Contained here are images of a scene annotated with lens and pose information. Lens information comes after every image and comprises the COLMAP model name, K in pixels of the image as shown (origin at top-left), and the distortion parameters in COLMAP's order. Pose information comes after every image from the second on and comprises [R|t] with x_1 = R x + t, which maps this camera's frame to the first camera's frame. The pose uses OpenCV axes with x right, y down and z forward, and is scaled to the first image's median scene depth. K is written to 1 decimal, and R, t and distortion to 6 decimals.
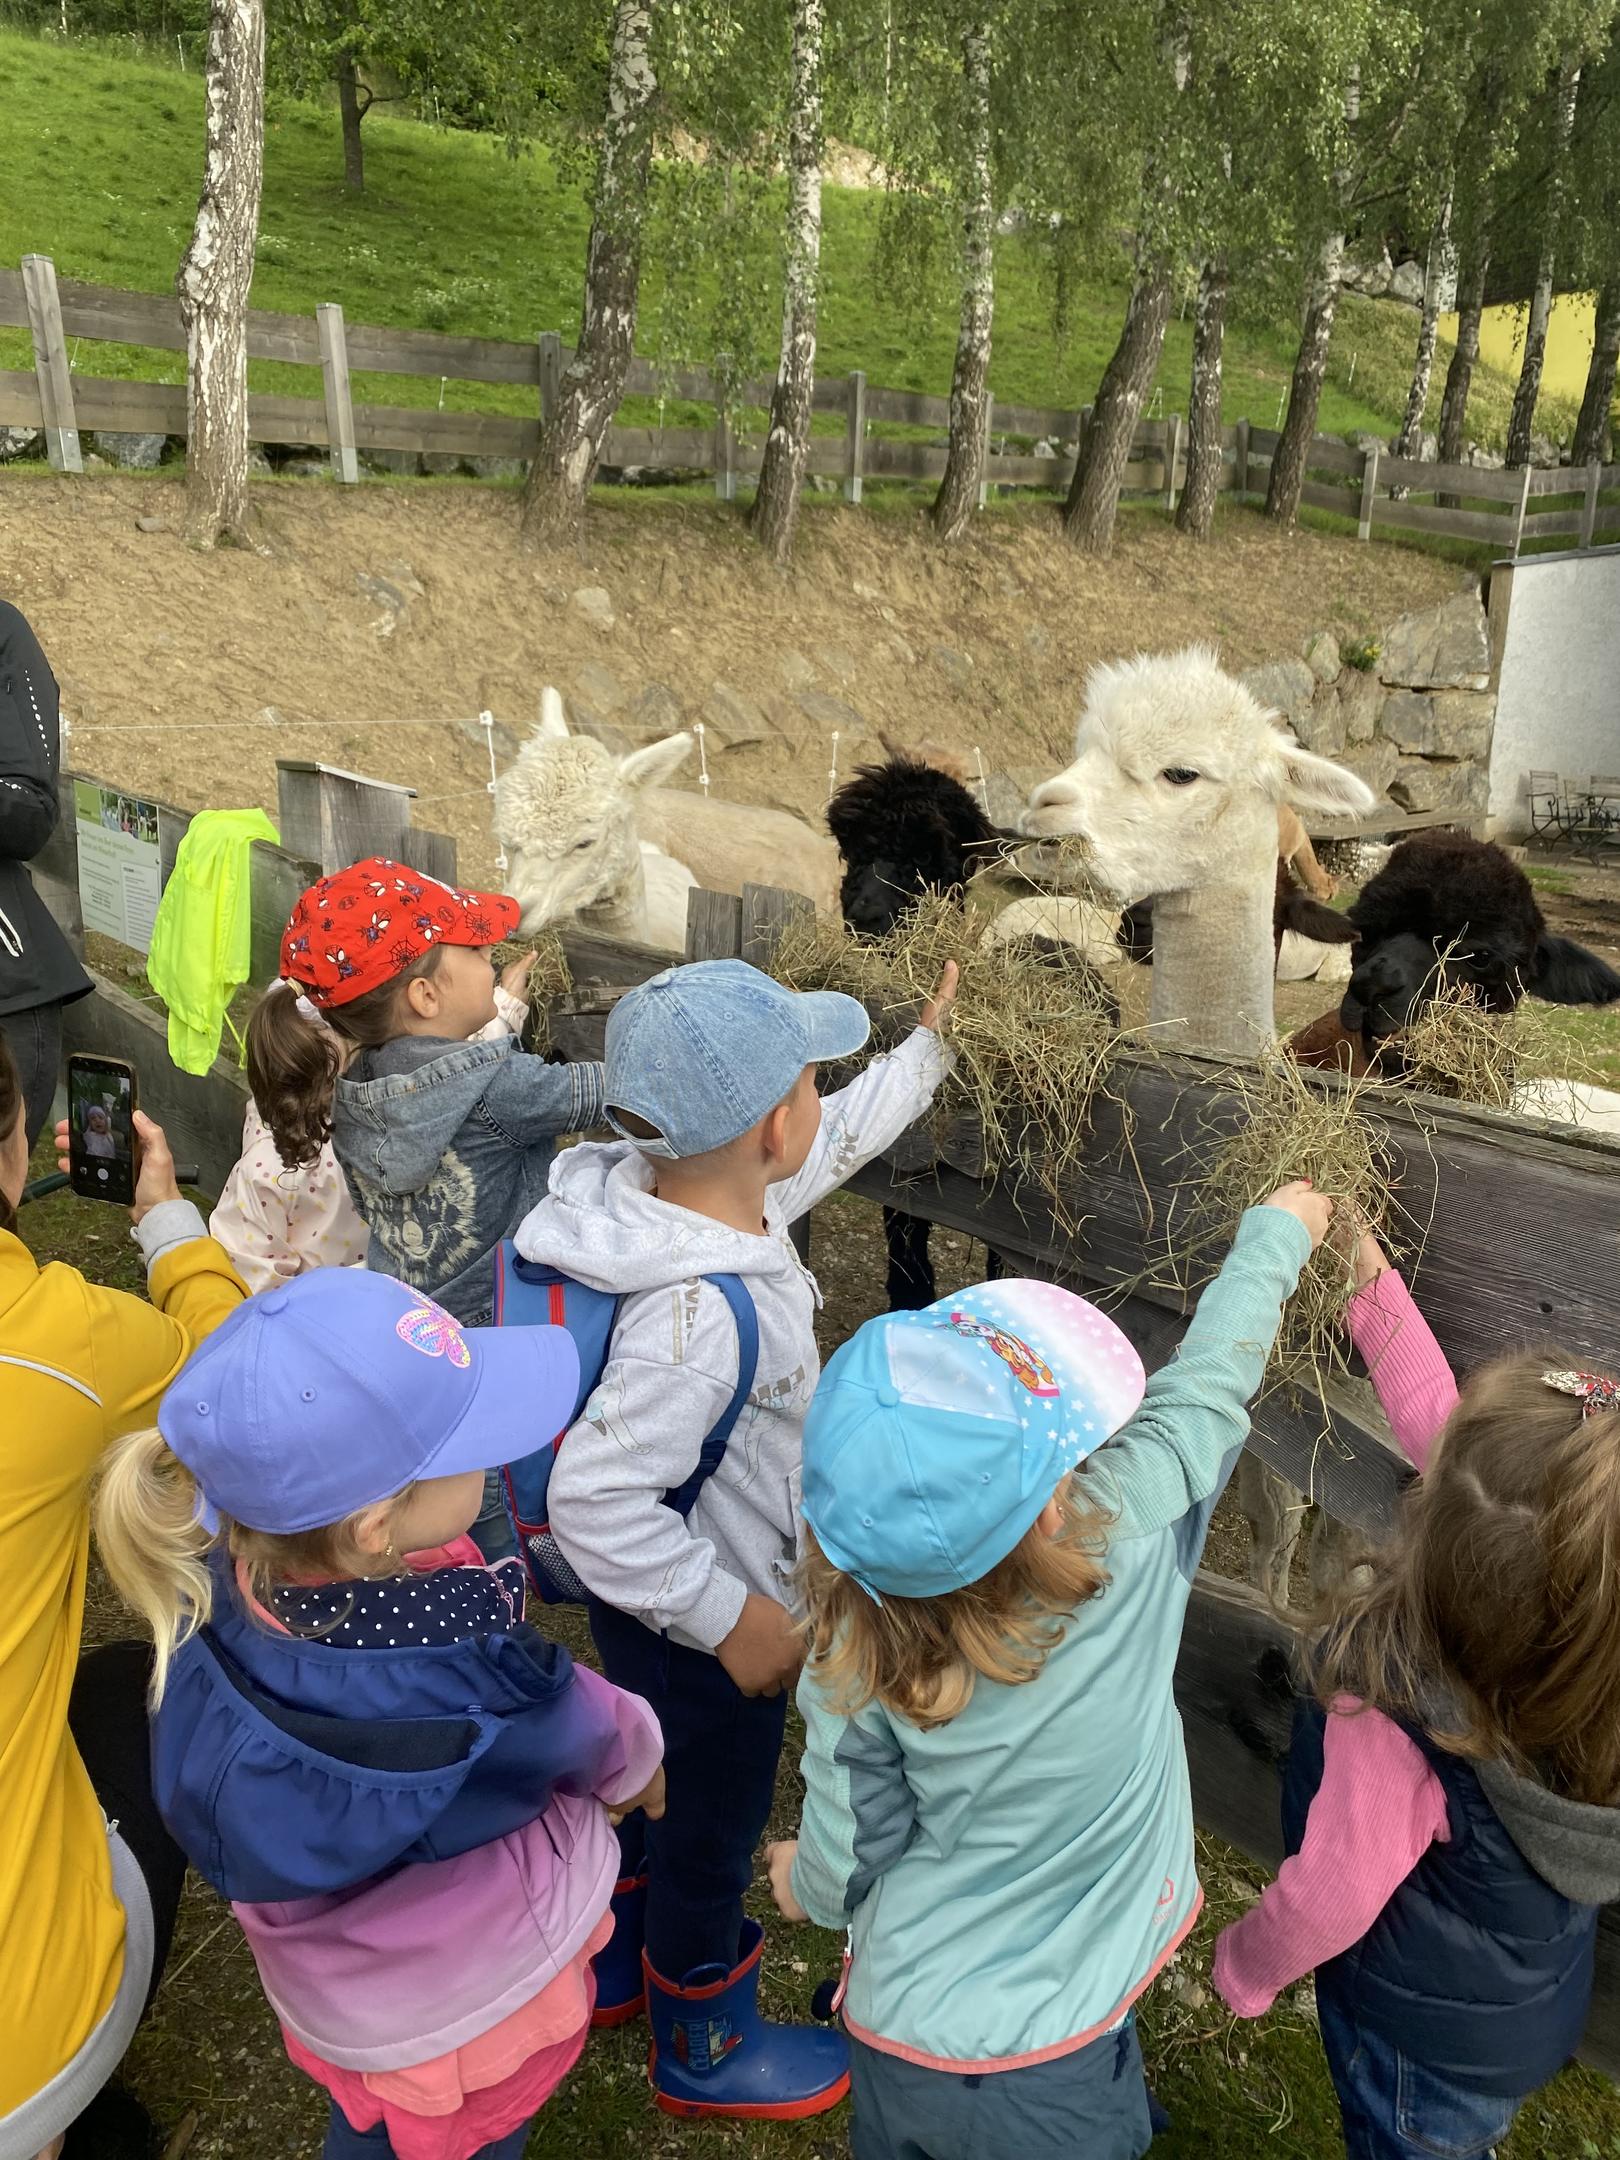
lens RADIAL K [[1724.7, 0, 849.4], [0, 1724.7, 1021.3], [0, 0, 1]] dist [0.109375, -0.088370]
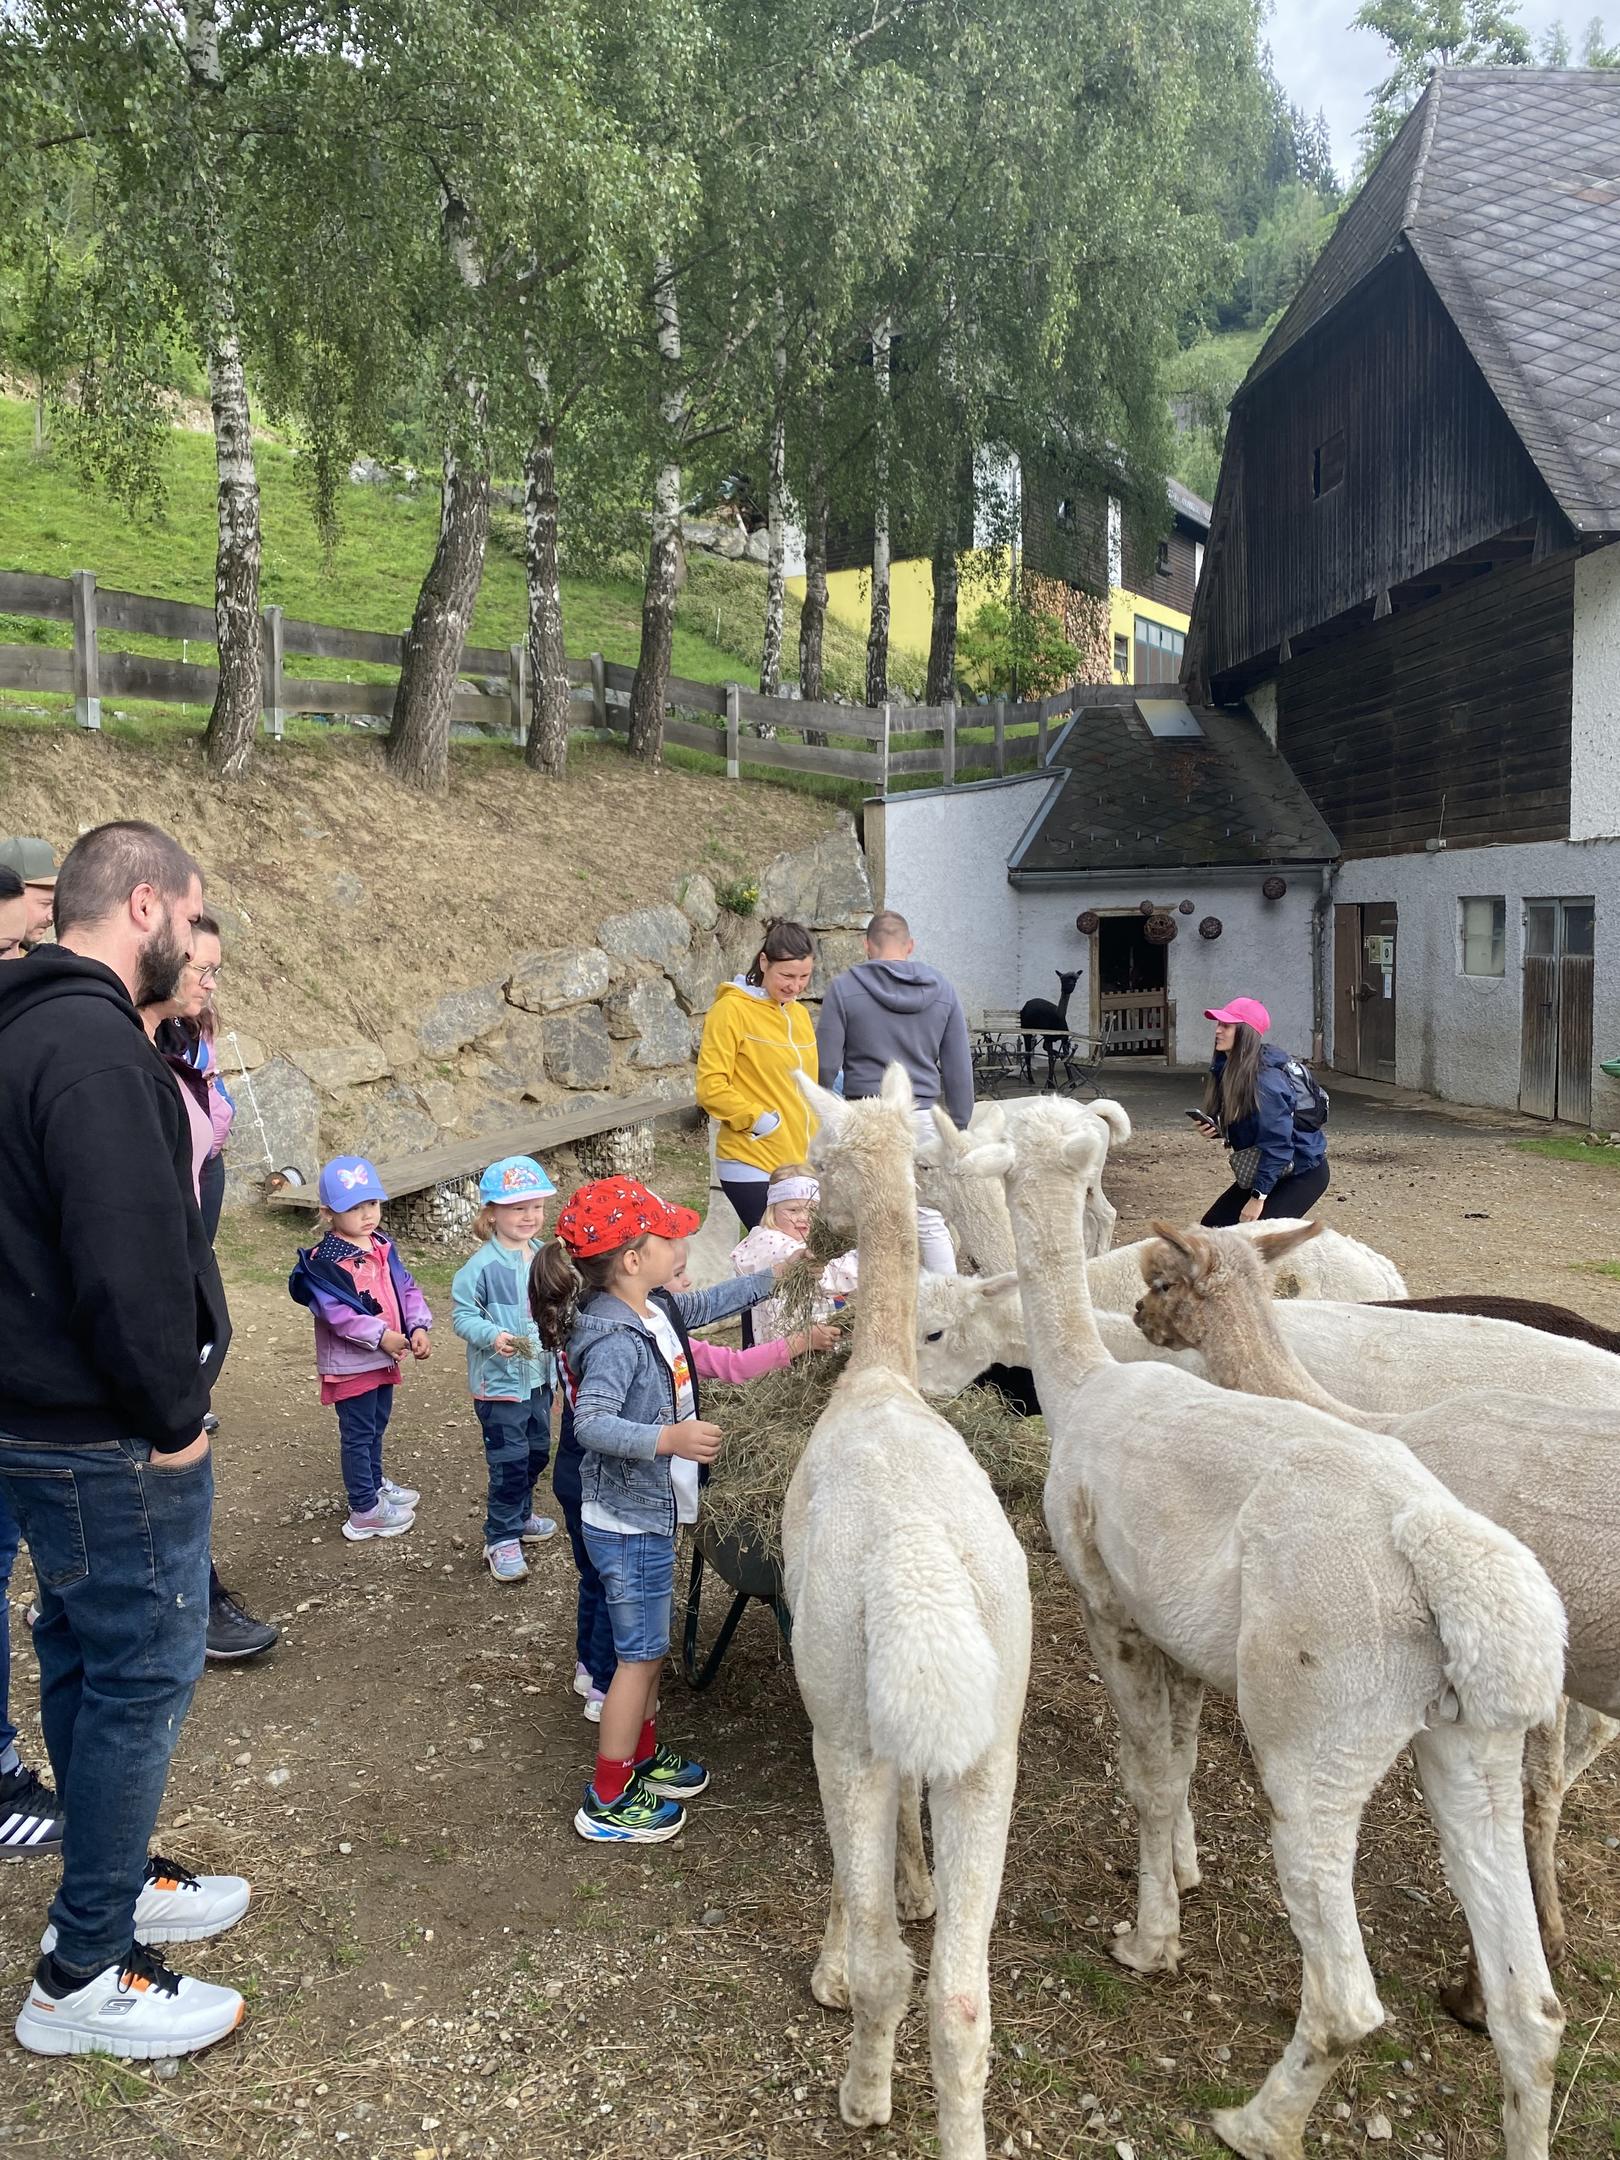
lens RADIAL K [[1739.3, 0, 793.6], [0, 1739.3, 1030.2], [0, 0, 1]] dist [0.118186, -0.105750]
pose [[0.956751, -0.059756, 0.284705, 0.056962], [0.097972, 0.987691, -0.121934, -0.027724], [-0.273914, 0.144553, 0.950829, 0.138160]]
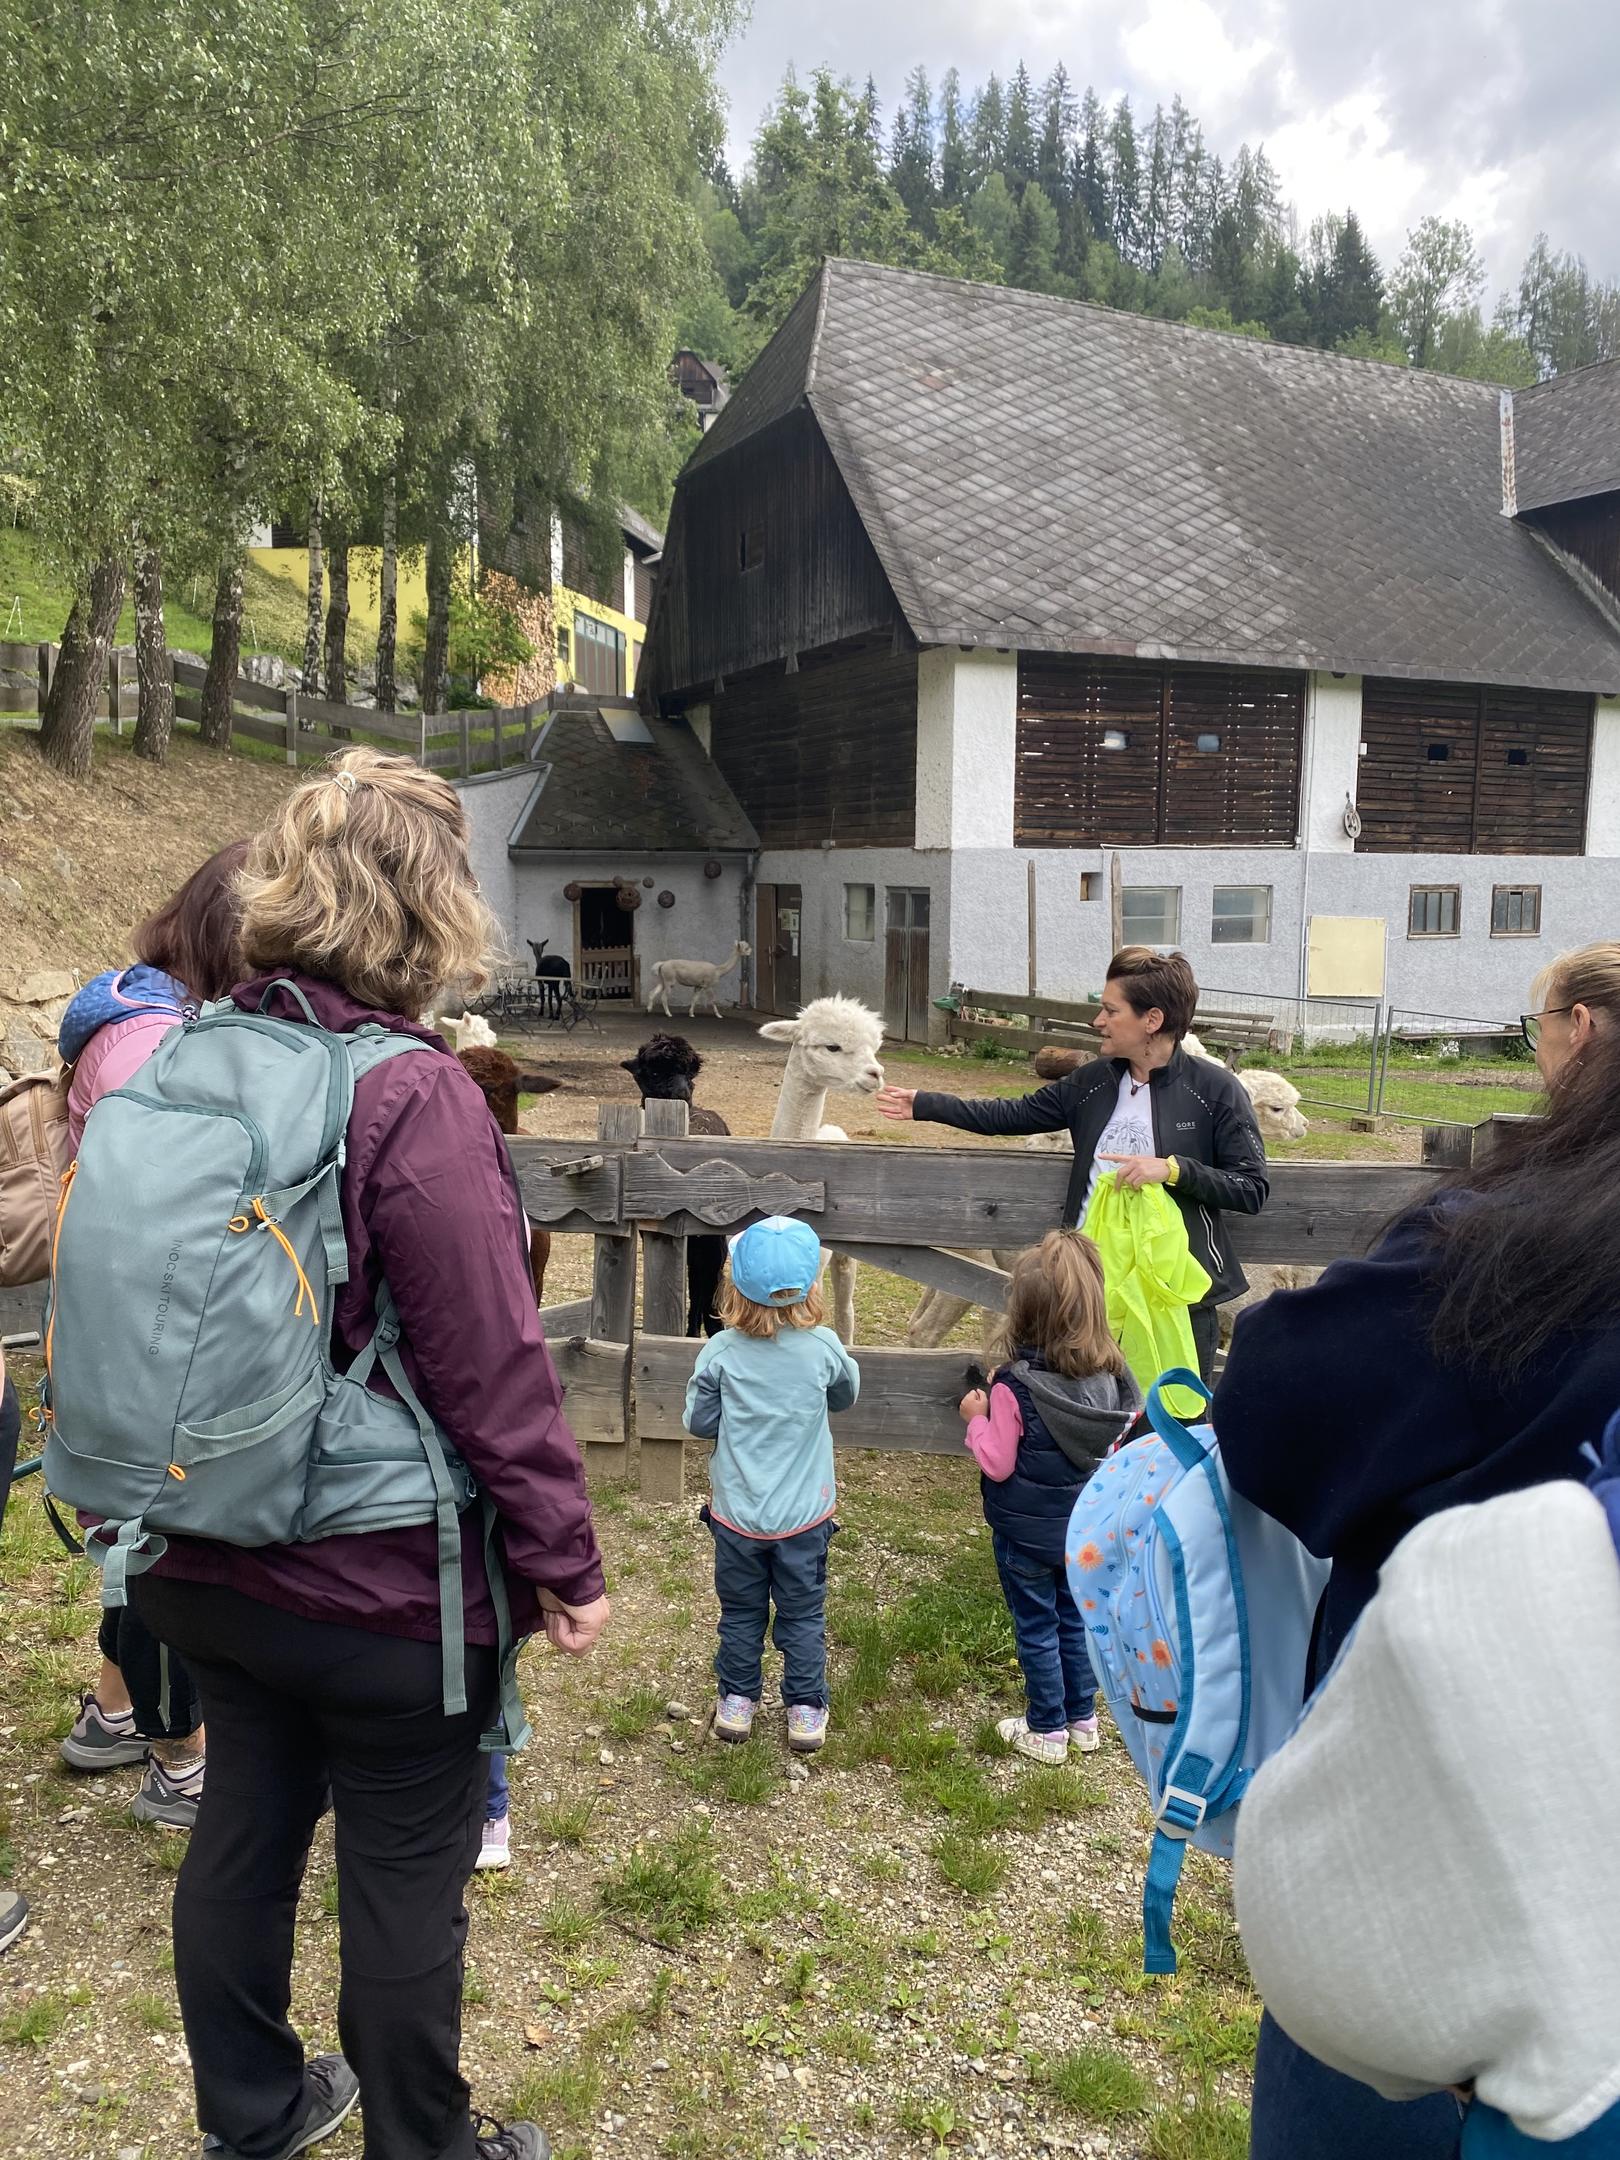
lens RADIAL K [[1739.3, 0, 793.6], [0, 1739.3, 1030.2], [0, 0, 1]] dist [0.118186, -0.105750]
pose [[0.809529, -0.068767, 0.583038, -0.137149], [0.125668, 0.990395, -0.057673, 0.001591], [-0.573472, 0.119958, 0.810395, -0.104860]]
